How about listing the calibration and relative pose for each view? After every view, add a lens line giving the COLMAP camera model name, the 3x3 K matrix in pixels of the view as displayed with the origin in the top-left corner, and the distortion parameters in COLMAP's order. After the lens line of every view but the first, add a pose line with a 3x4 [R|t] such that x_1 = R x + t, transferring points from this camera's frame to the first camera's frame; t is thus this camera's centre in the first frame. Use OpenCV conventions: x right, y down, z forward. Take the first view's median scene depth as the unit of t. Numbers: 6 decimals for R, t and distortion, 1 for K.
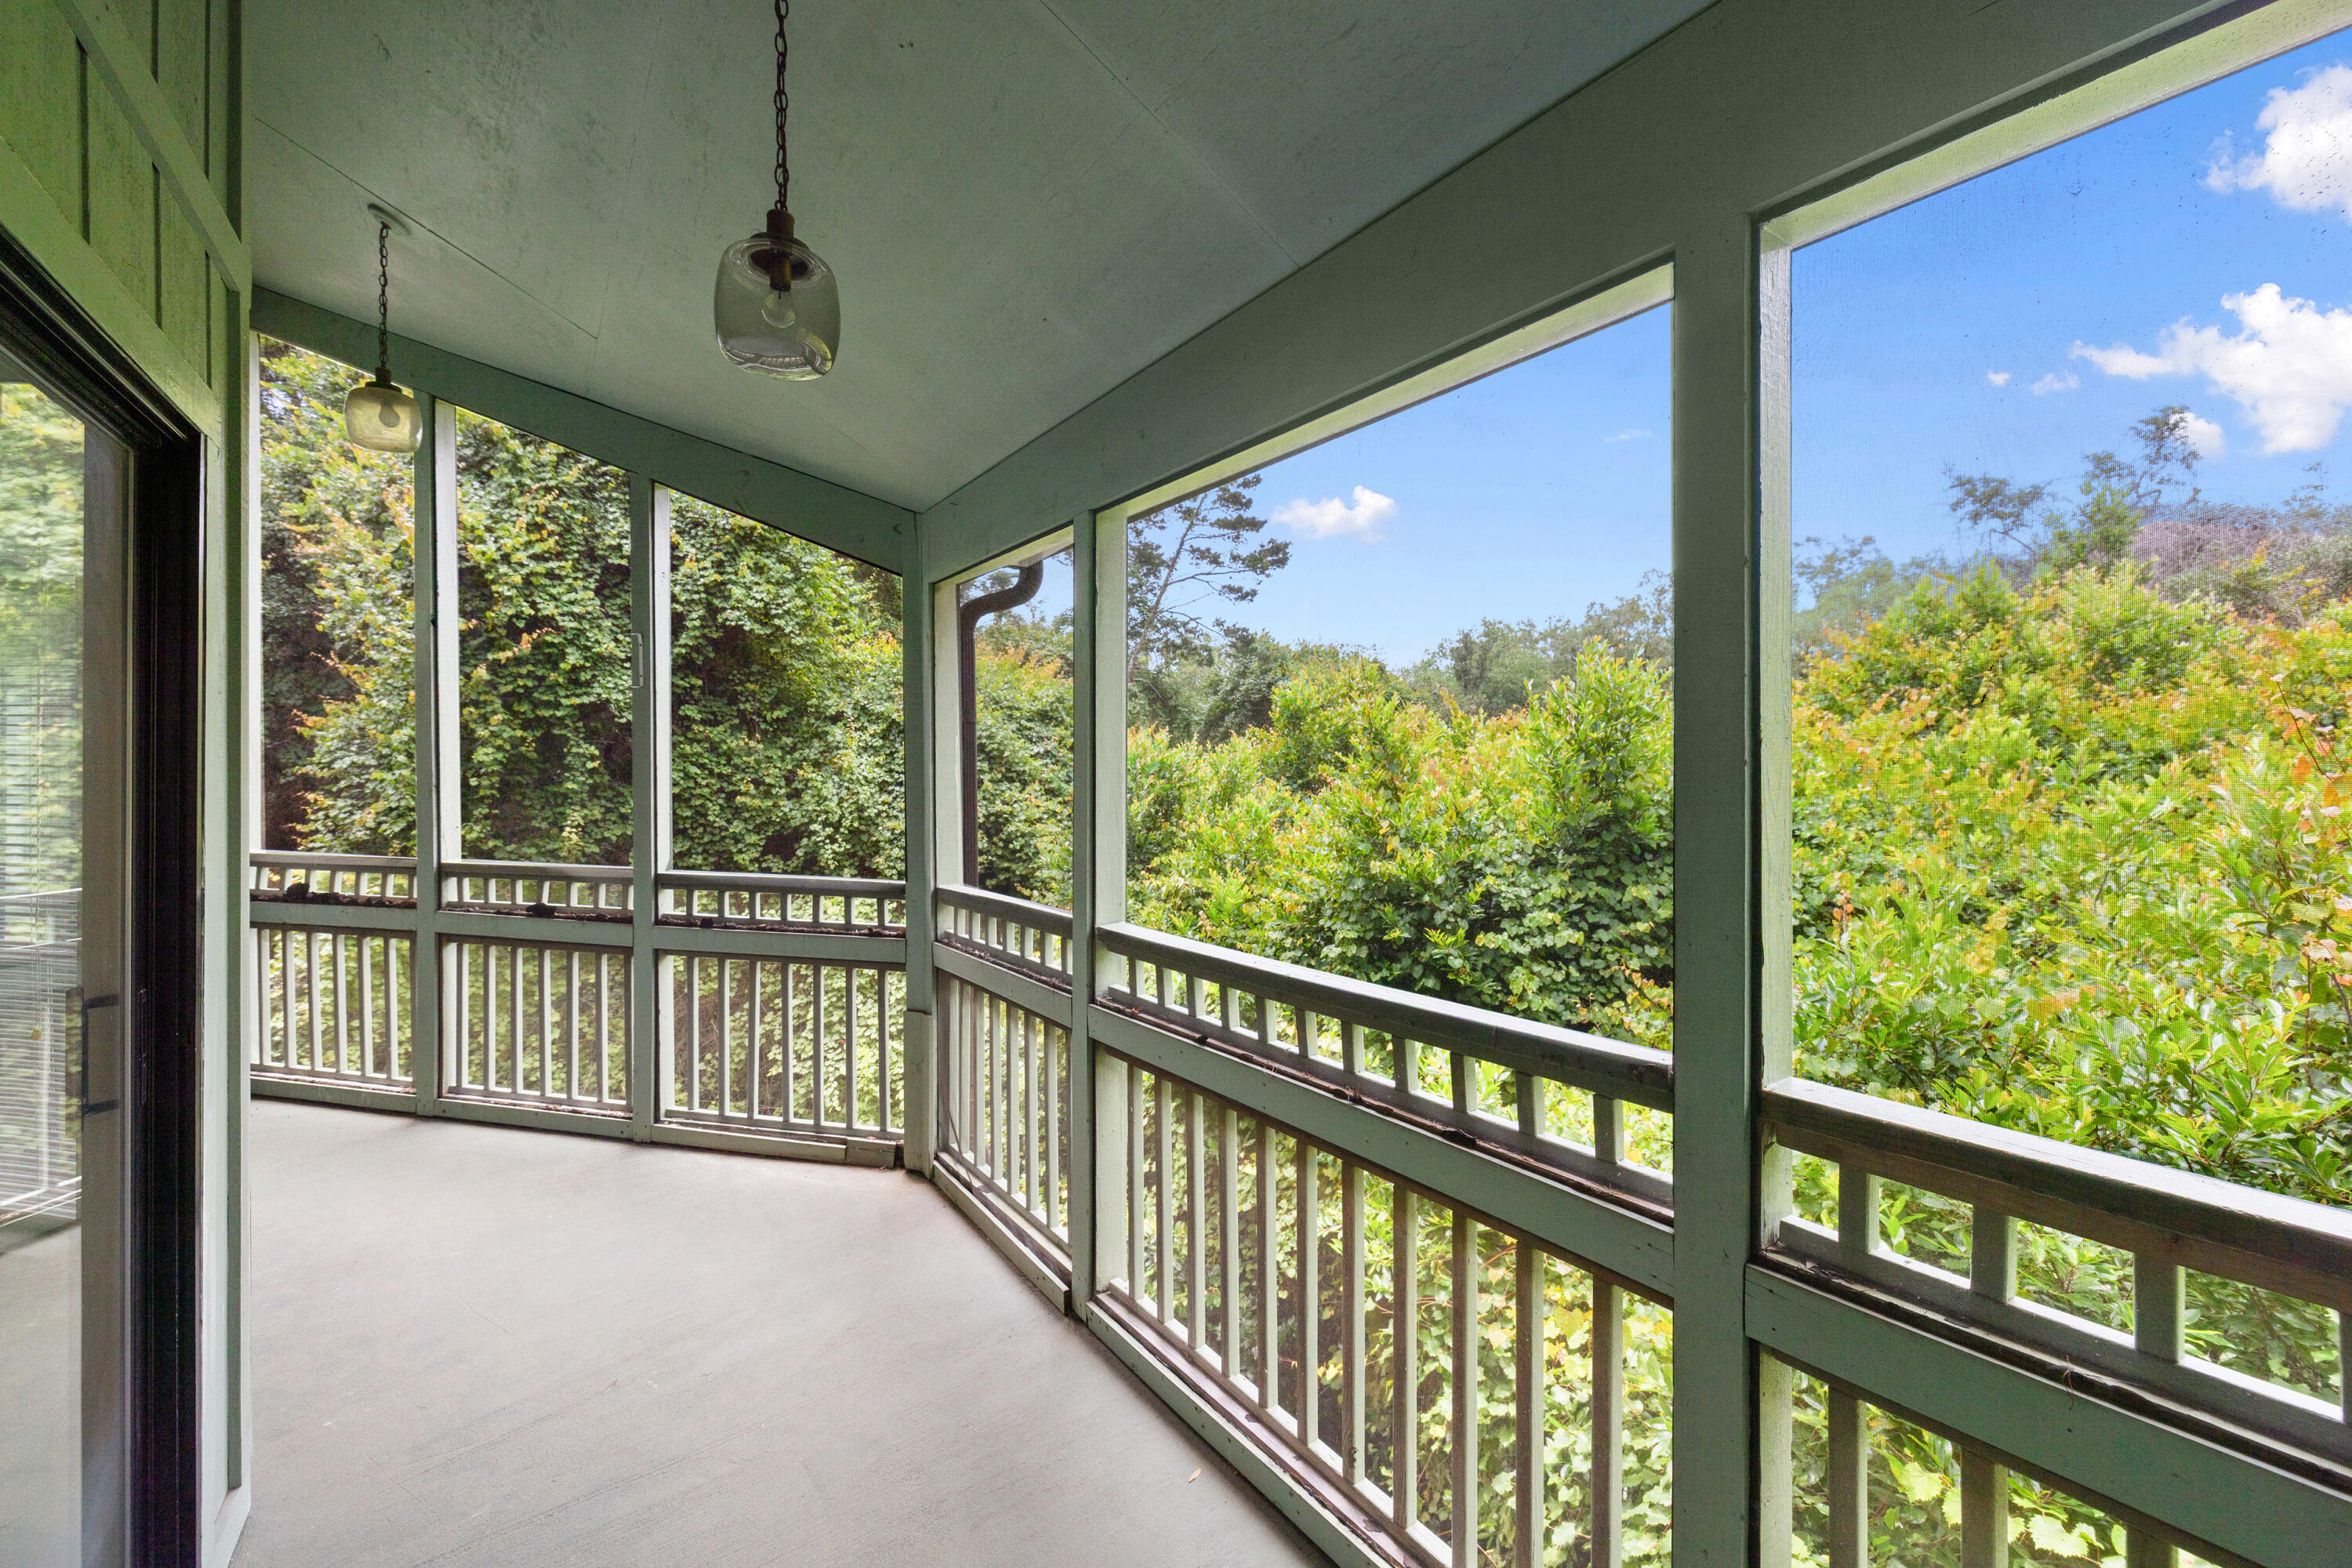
lens RADIAL K [[998.4, 0, 1178.5], [0, 998.4, 770.7], [0, 0, 1]] dist [0.010263, 0.000054]
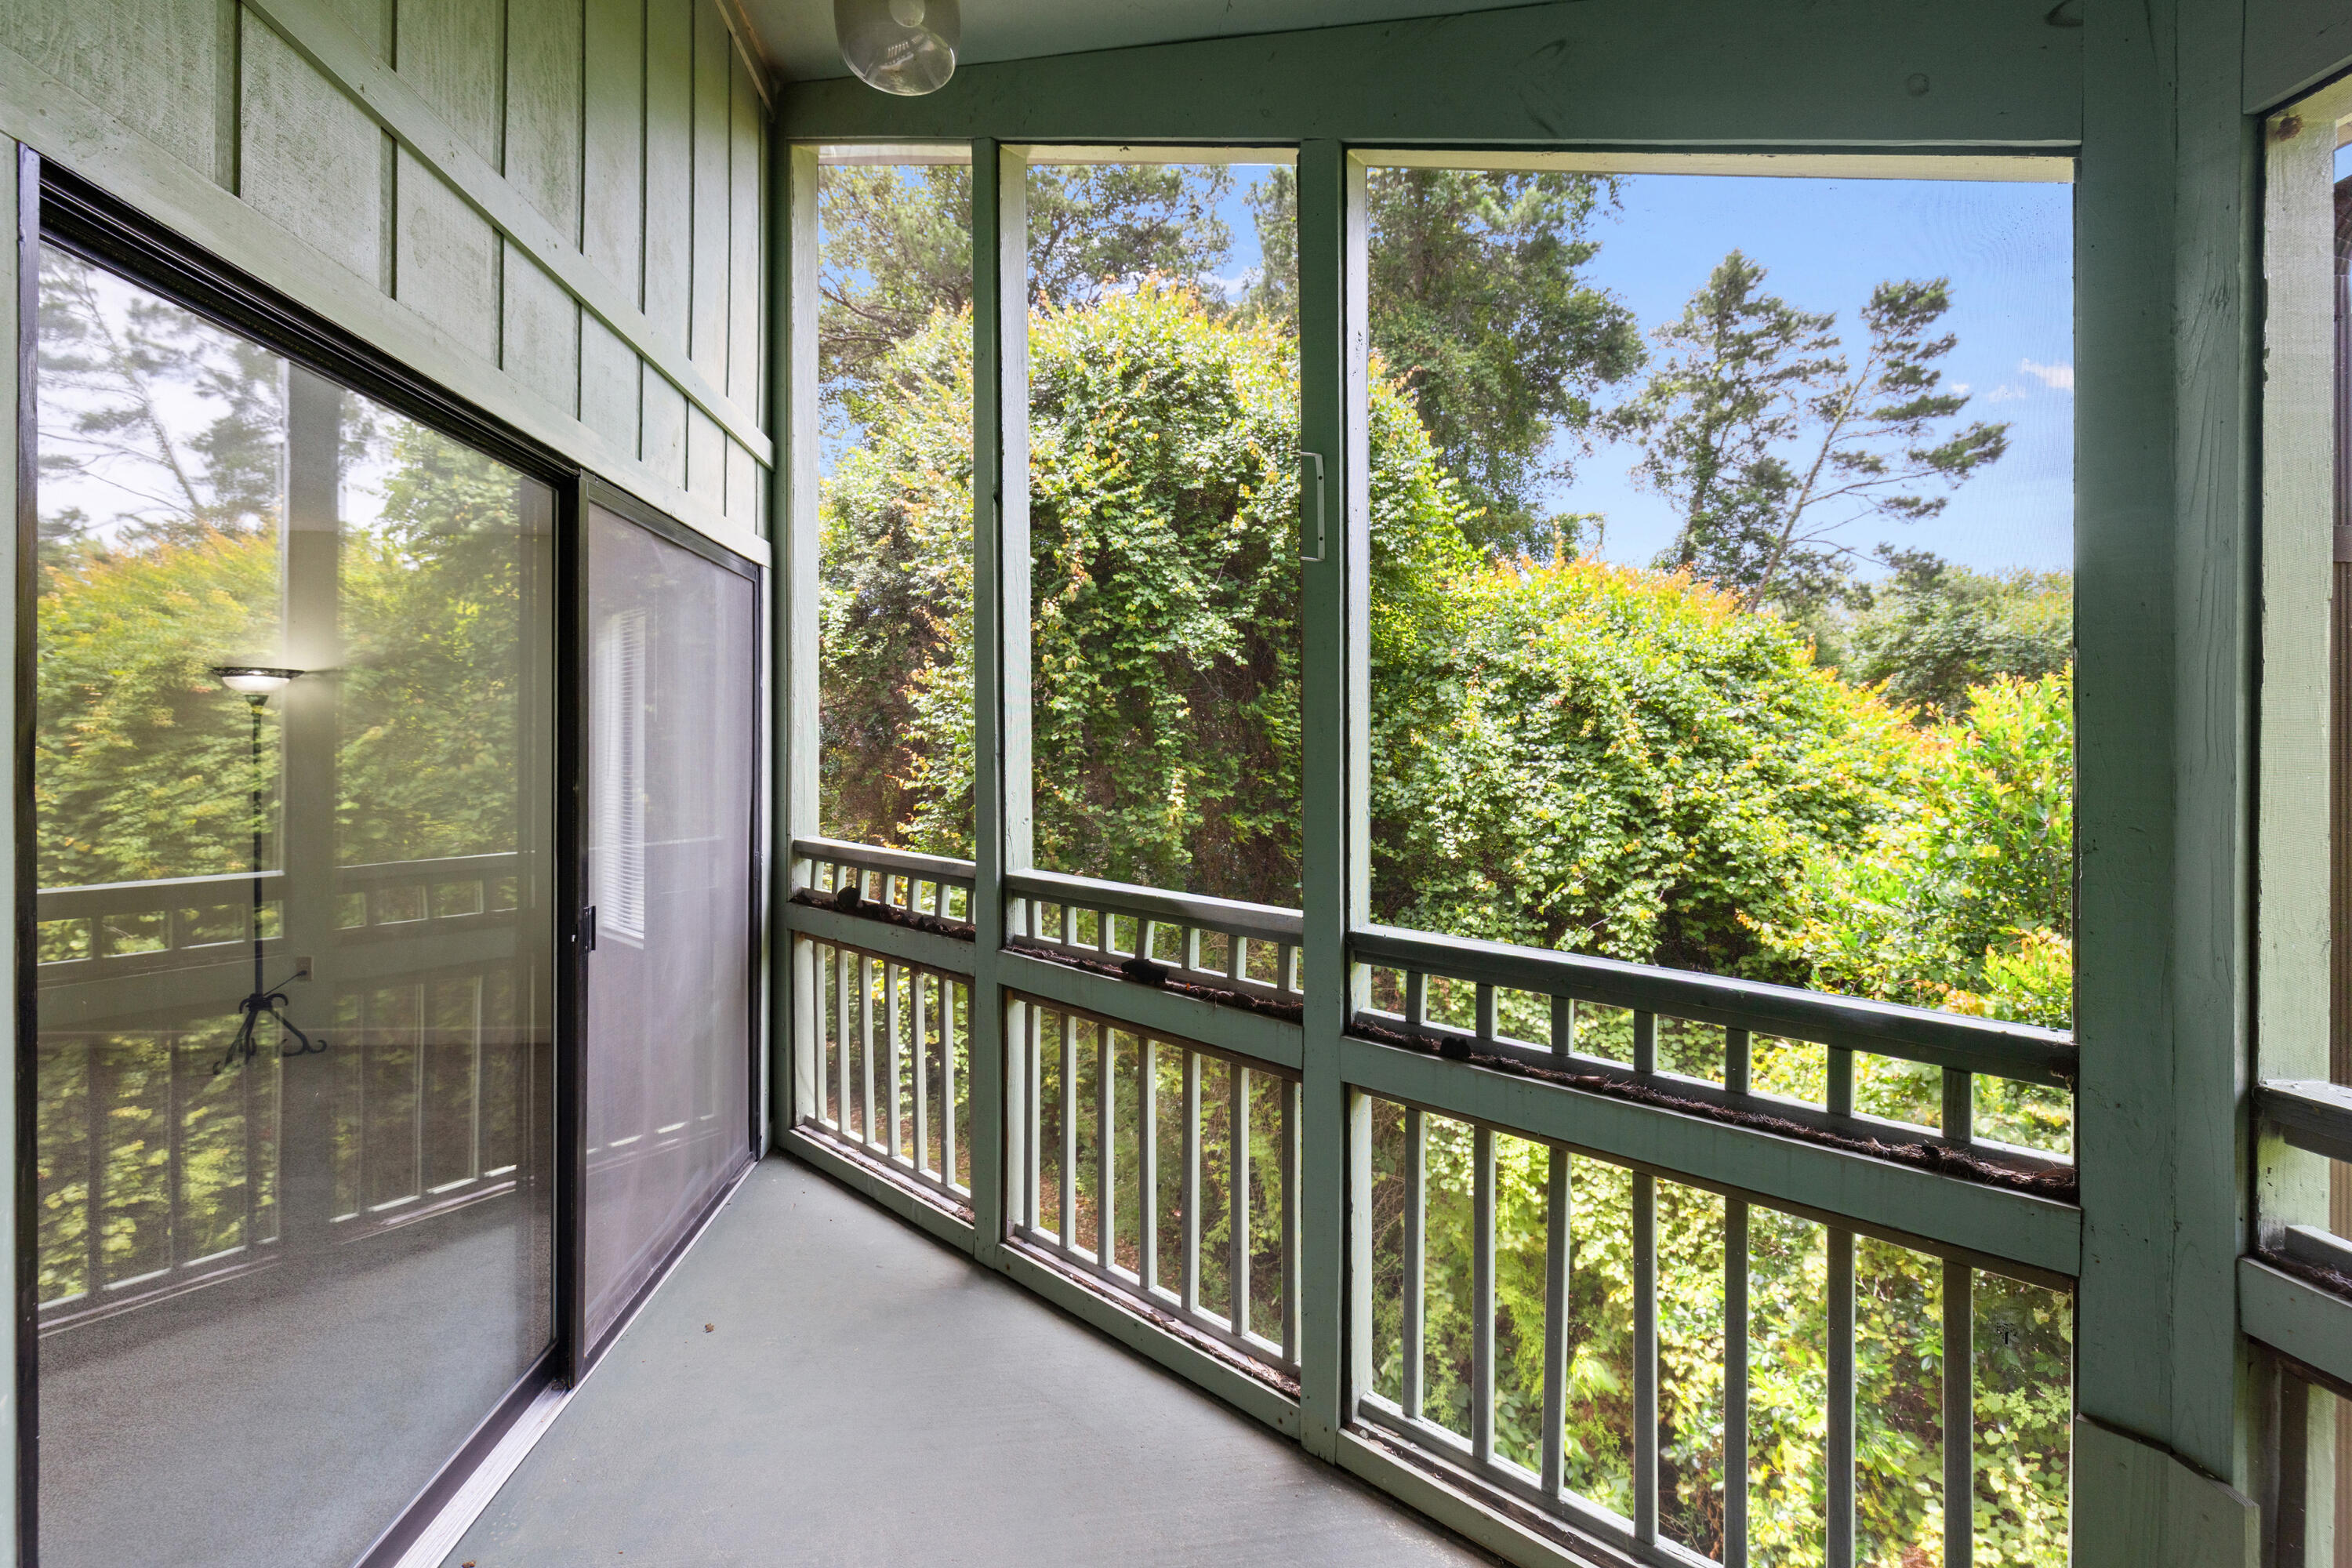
lens RADIAL K [[1009.7, 0, 1130.8], [0, 1009.7, 756.6], [0, 0, 1]] dist [0.002265, 0.000241]
pose [[0.866901, 0.009098, -0.498397, -0.266866], [-0.007621, 0.999958, 0.004997, 0.010071], [0.498421, -0.000534, 0.866935, 0.371975]]
